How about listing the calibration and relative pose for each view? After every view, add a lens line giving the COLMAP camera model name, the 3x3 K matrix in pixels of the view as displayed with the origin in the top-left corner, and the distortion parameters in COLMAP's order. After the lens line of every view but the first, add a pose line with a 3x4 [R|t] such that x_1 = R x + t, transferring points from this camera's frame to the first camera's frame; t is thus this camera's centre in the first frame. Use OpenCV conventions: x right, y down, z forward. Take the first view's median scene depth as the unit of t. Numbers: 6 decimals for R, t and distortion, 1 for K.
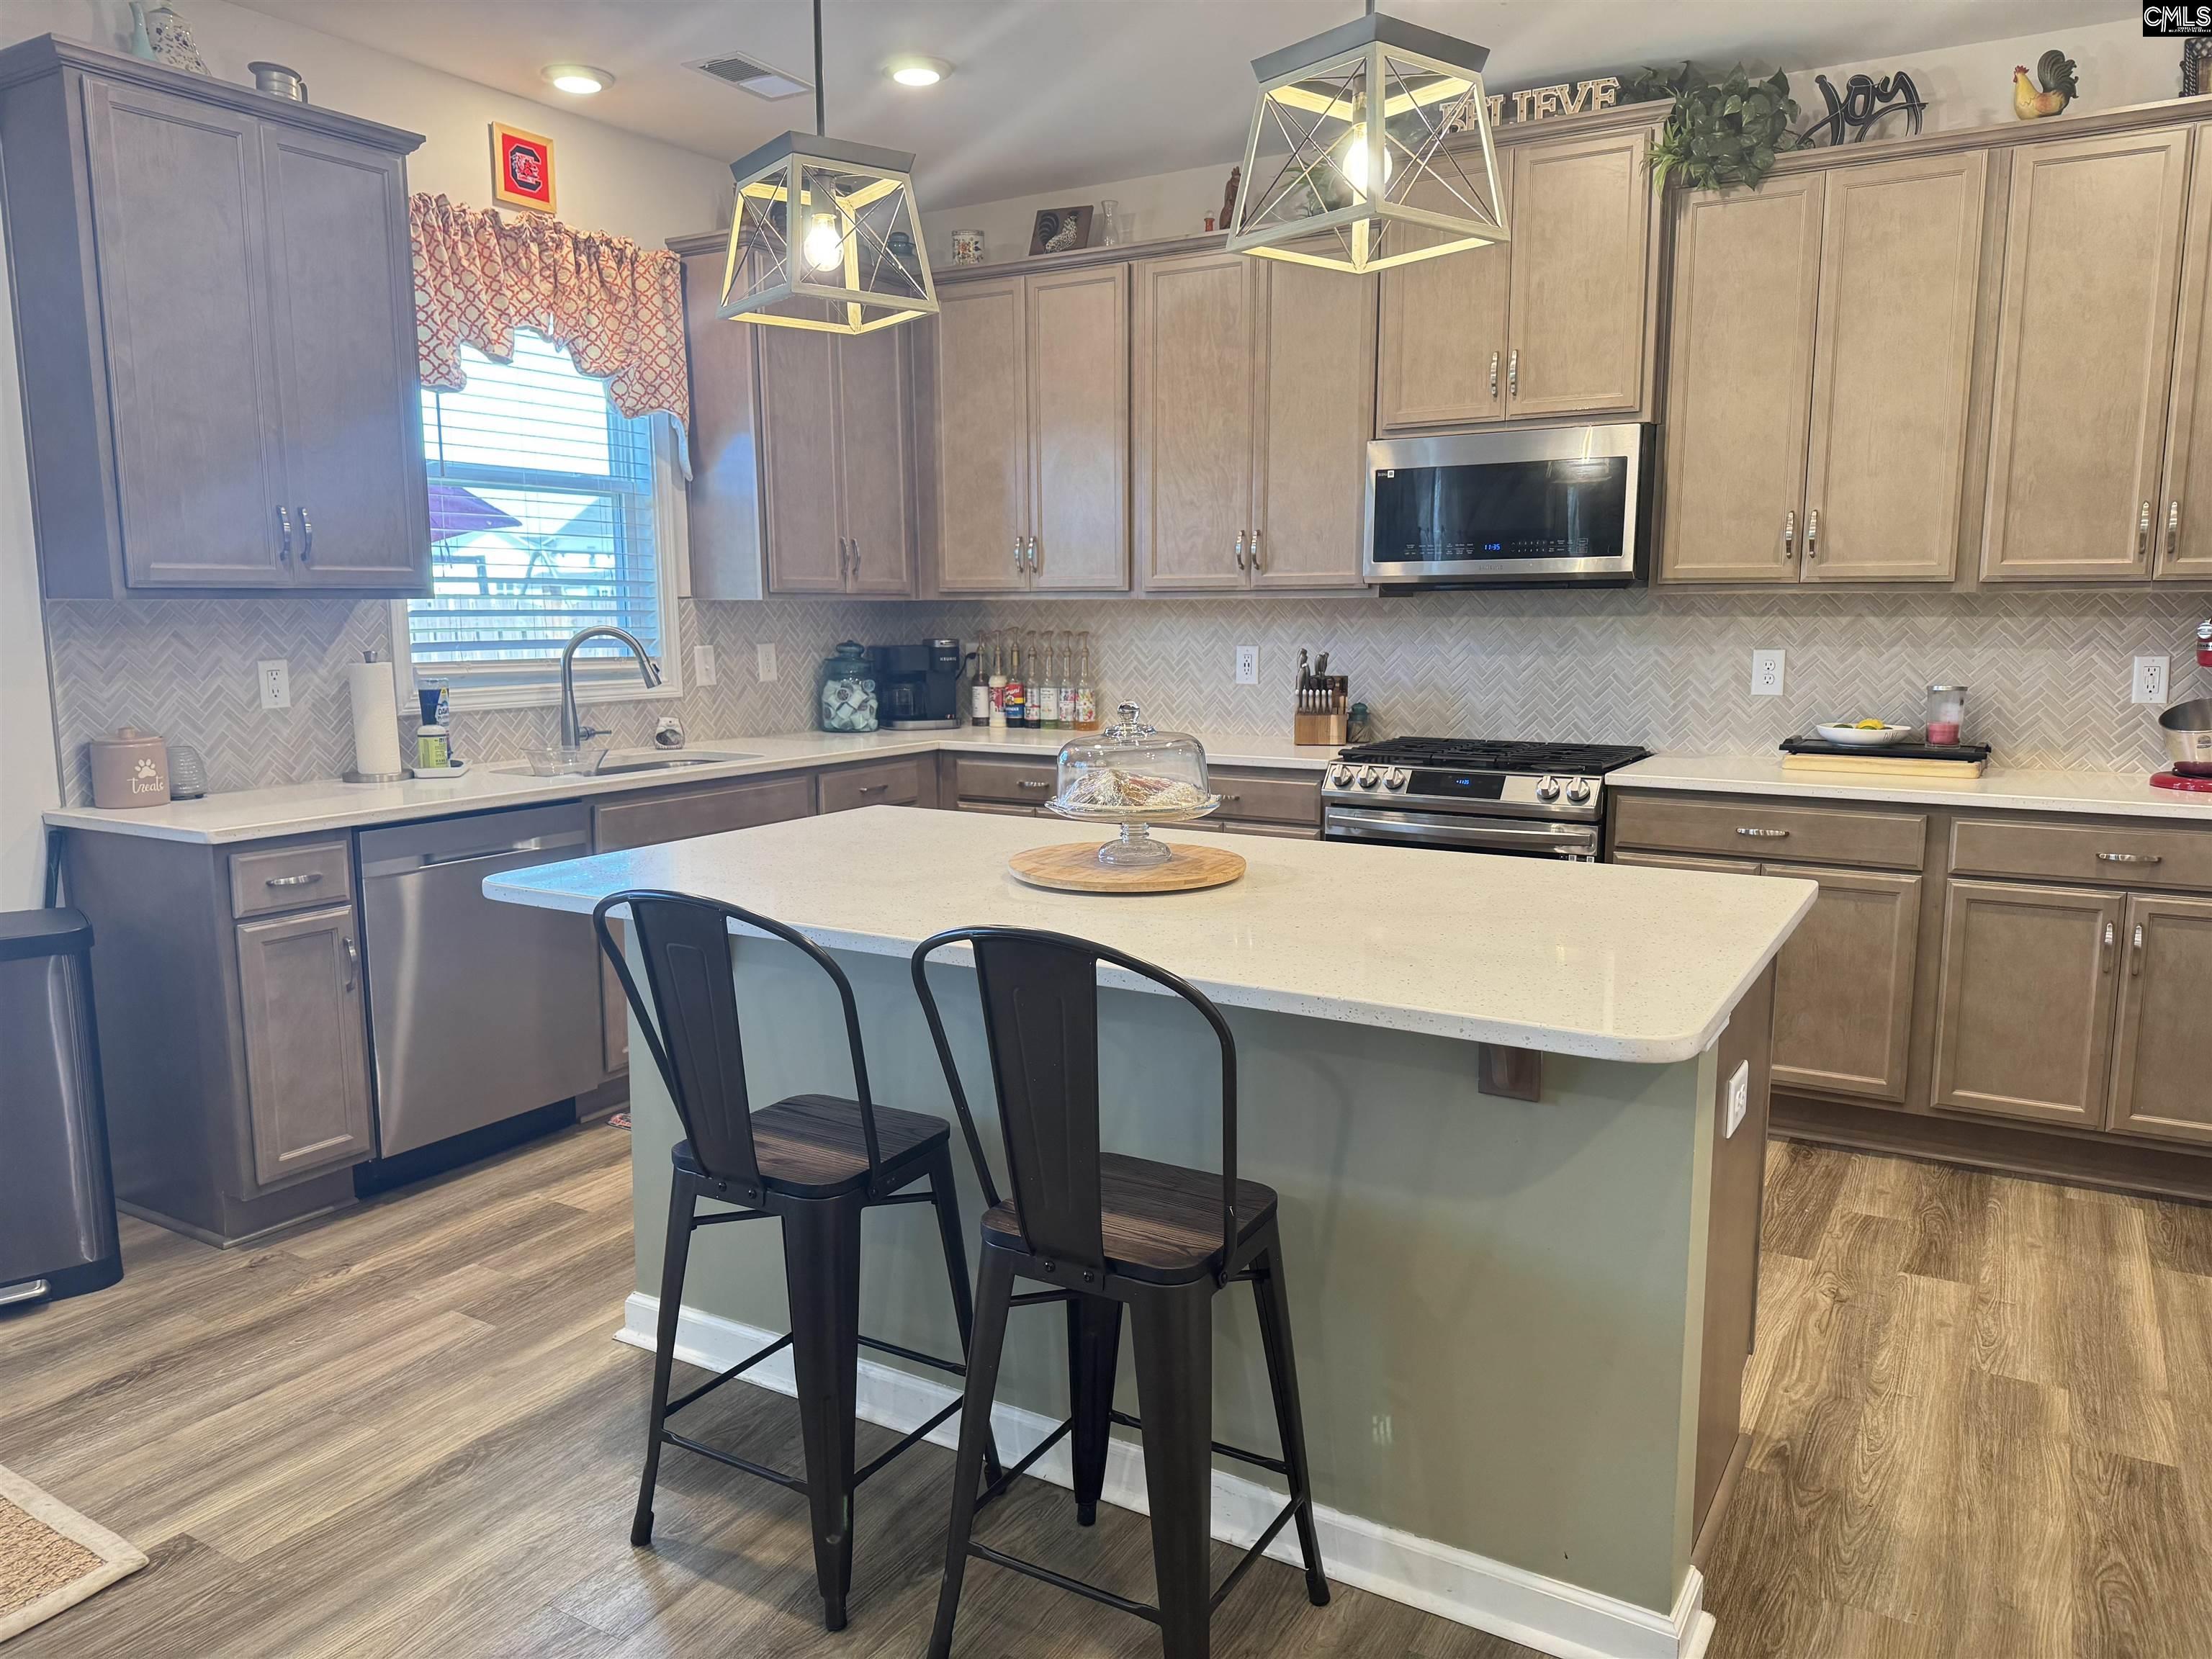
lens RADIAL K [[1554.6, 0, 1106.0], [0, 1554.6, 829.5], [0, 0, 1]] dist [0.128271, -0.186934]
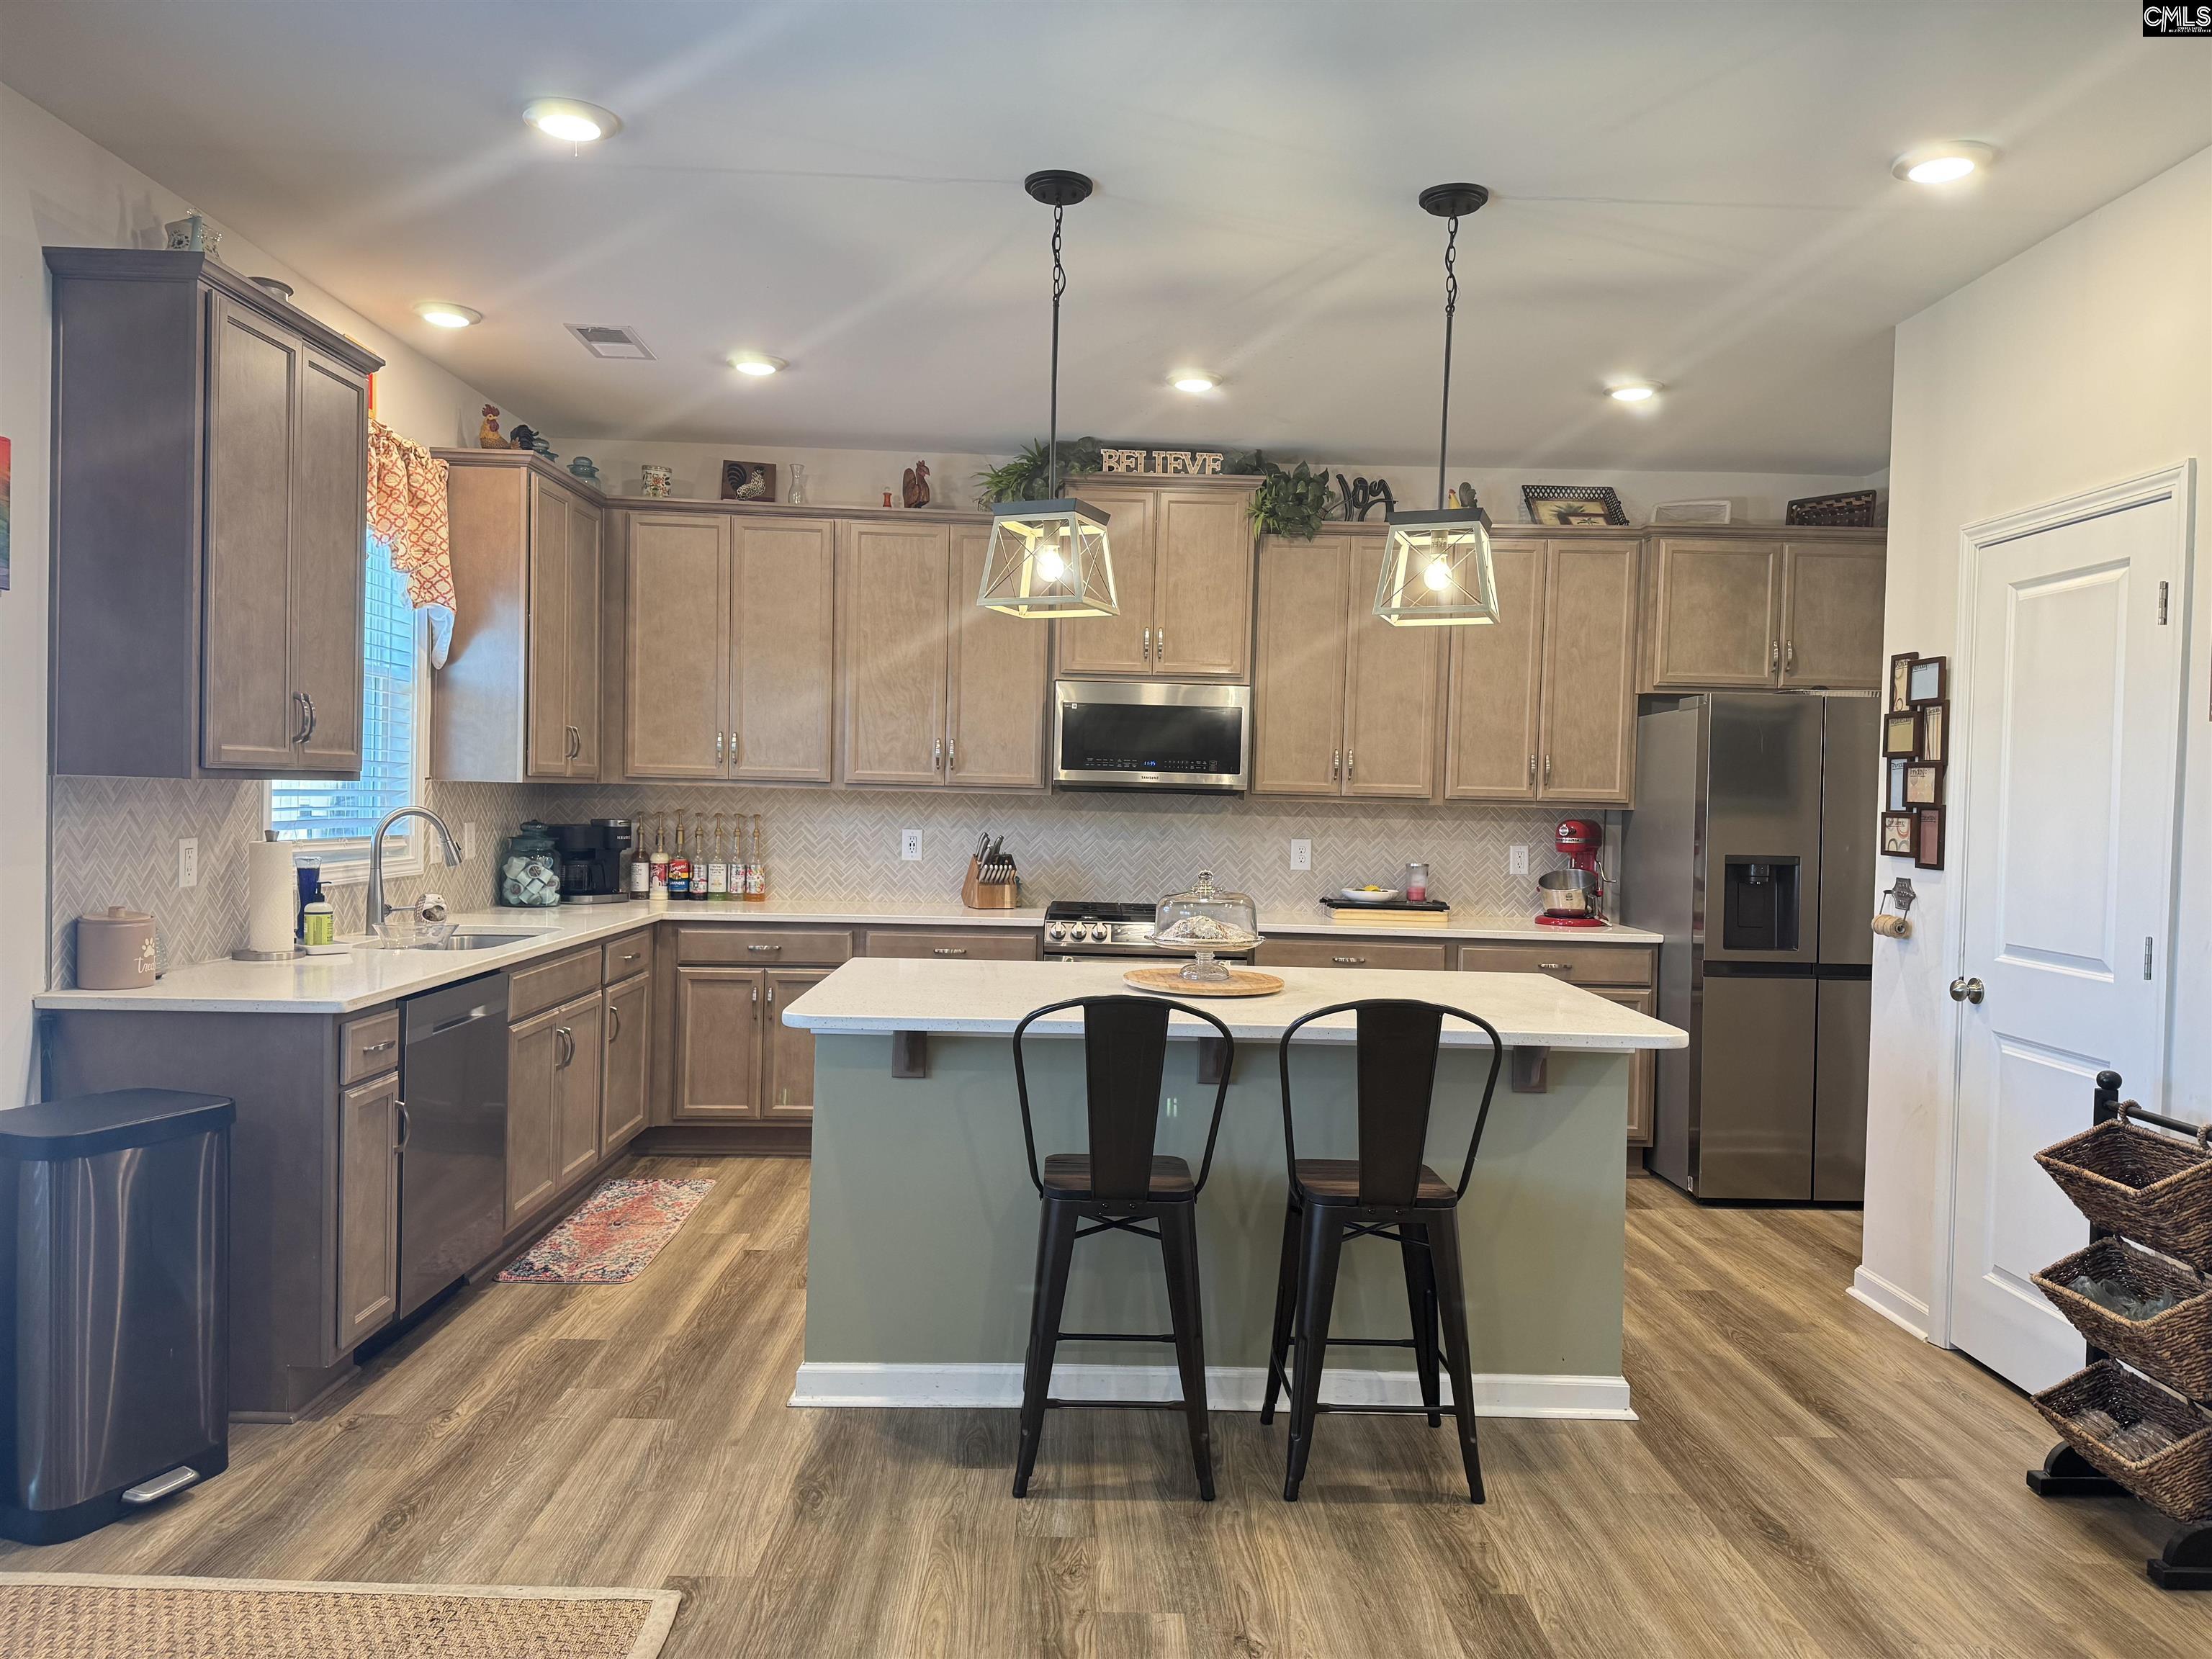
lens RADIAL K [[1554.6, 0, 1106.0], [0, 1554.6, 829.5], [0, 0, 1]] dist [0.128271, -0.186934]
pose [[0.845191, 0.011574, 0.534339, -0.524964], [0.049429, 0.993788, -0.099711, 0.013593], [-0.532174, 0.110687, 0.839369, -0.124939]]
